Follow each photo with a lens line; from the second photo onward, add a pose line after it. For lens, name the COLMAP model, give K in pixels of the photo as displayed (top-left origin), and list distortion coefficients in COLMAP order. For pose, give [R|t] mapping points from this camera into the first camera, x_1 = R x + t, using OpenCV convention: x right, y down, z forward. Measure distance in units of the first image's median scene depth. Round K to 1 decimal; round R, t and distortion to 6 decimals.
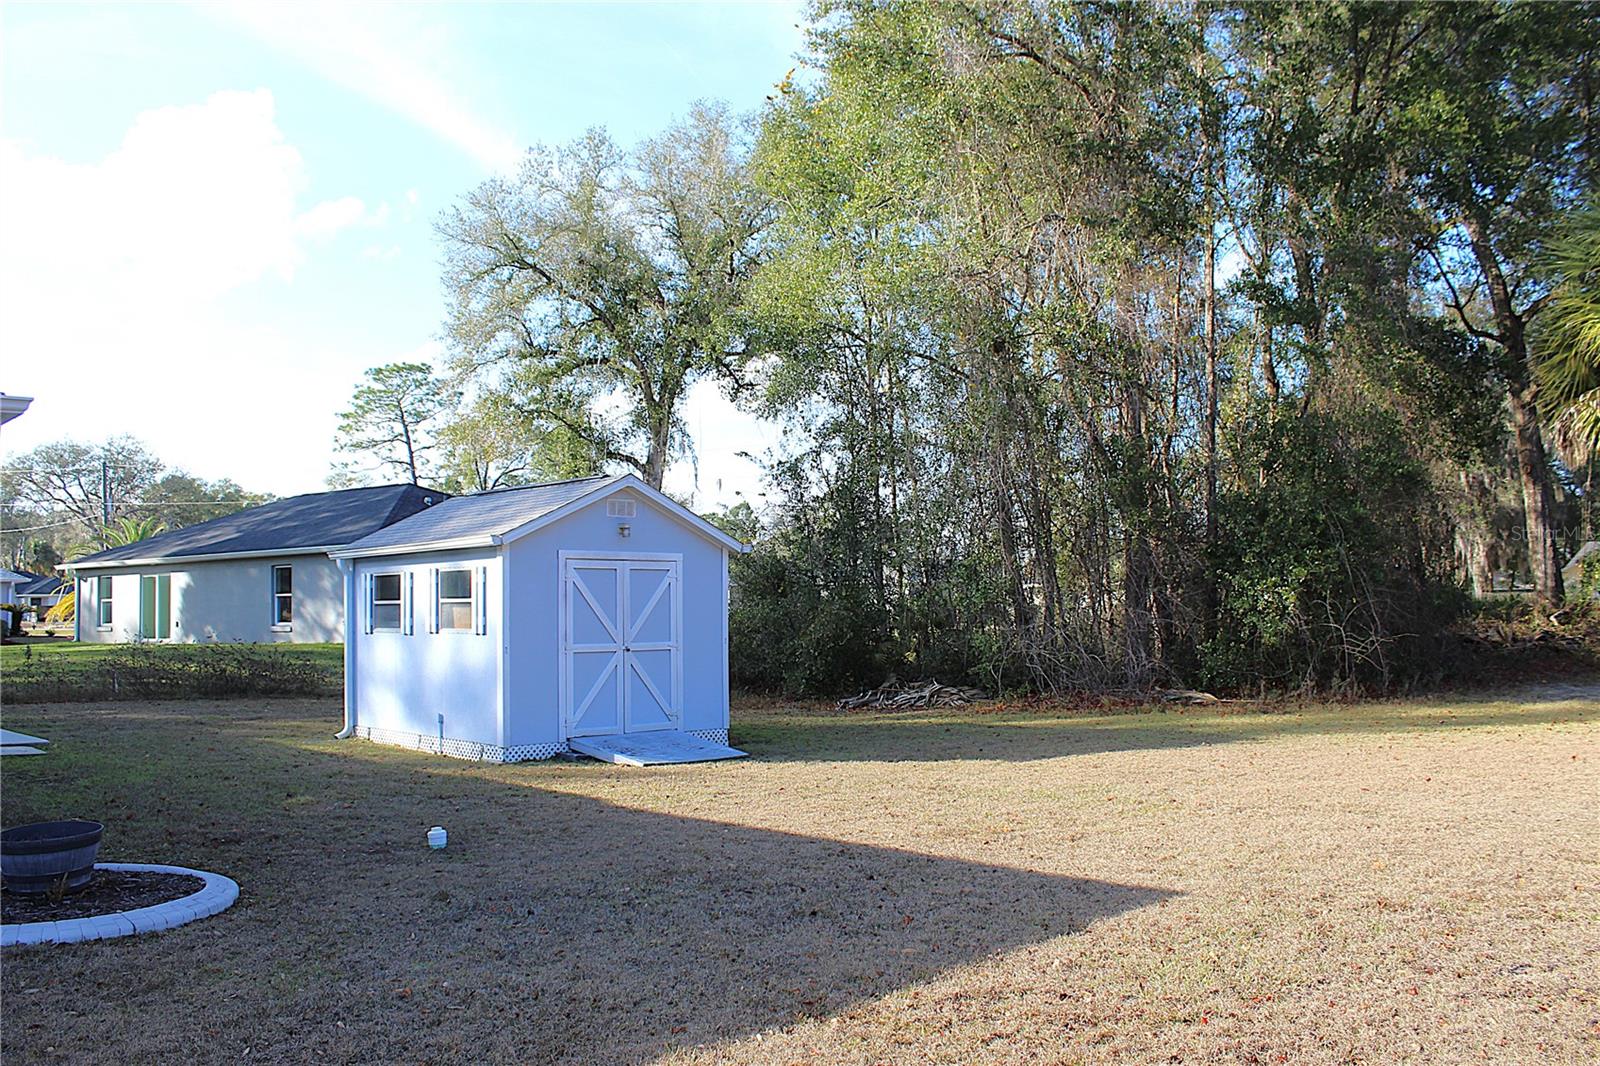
lens RADIAL K [[1321.0, 0, 790.0], [0, 1321.0, 517.8], [0, 0, 1]] dist [-0.176102, 0.153079]
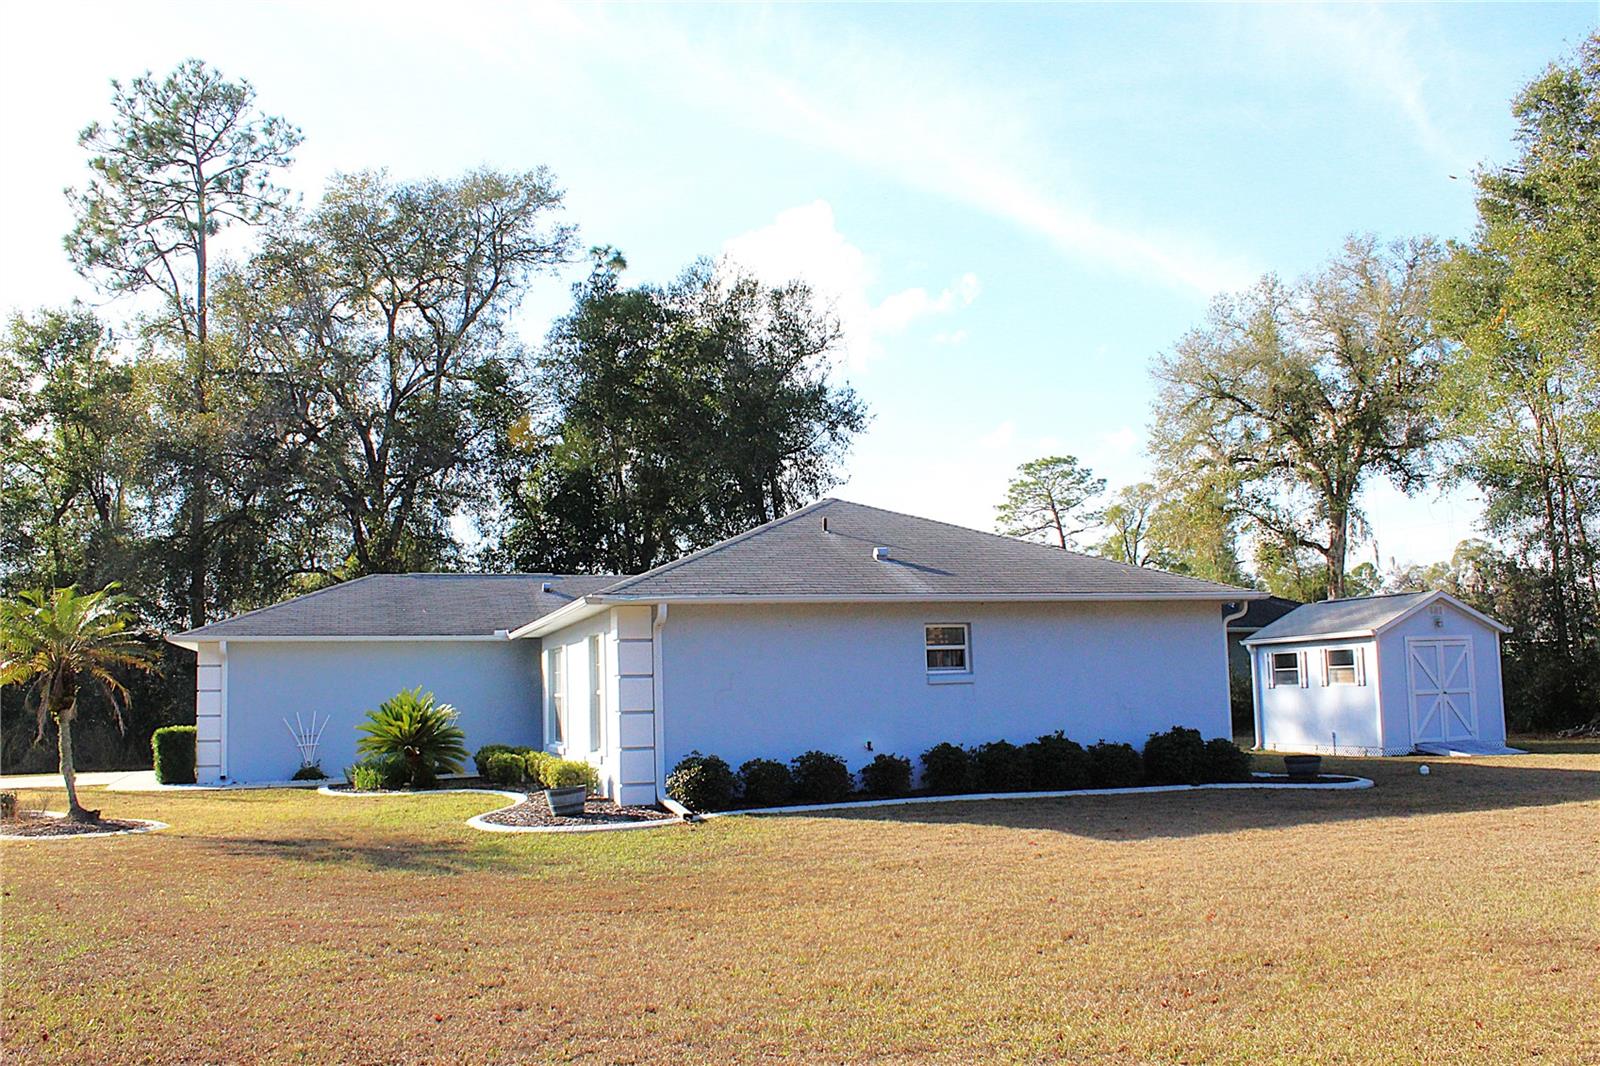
lens RADIAL K [[1321.0, 0, 790.0], [0, 1321.0, 517.8], [0, 0, 1]] dist [-0.176102, 0.153079]
pose [[0.900489, -0.064425, -0.430080, -0.048322], [0.041814, 0.997210, -0.061830, -0.017623], [0.432863, 0.037694, 0.900671, -0.254449]]
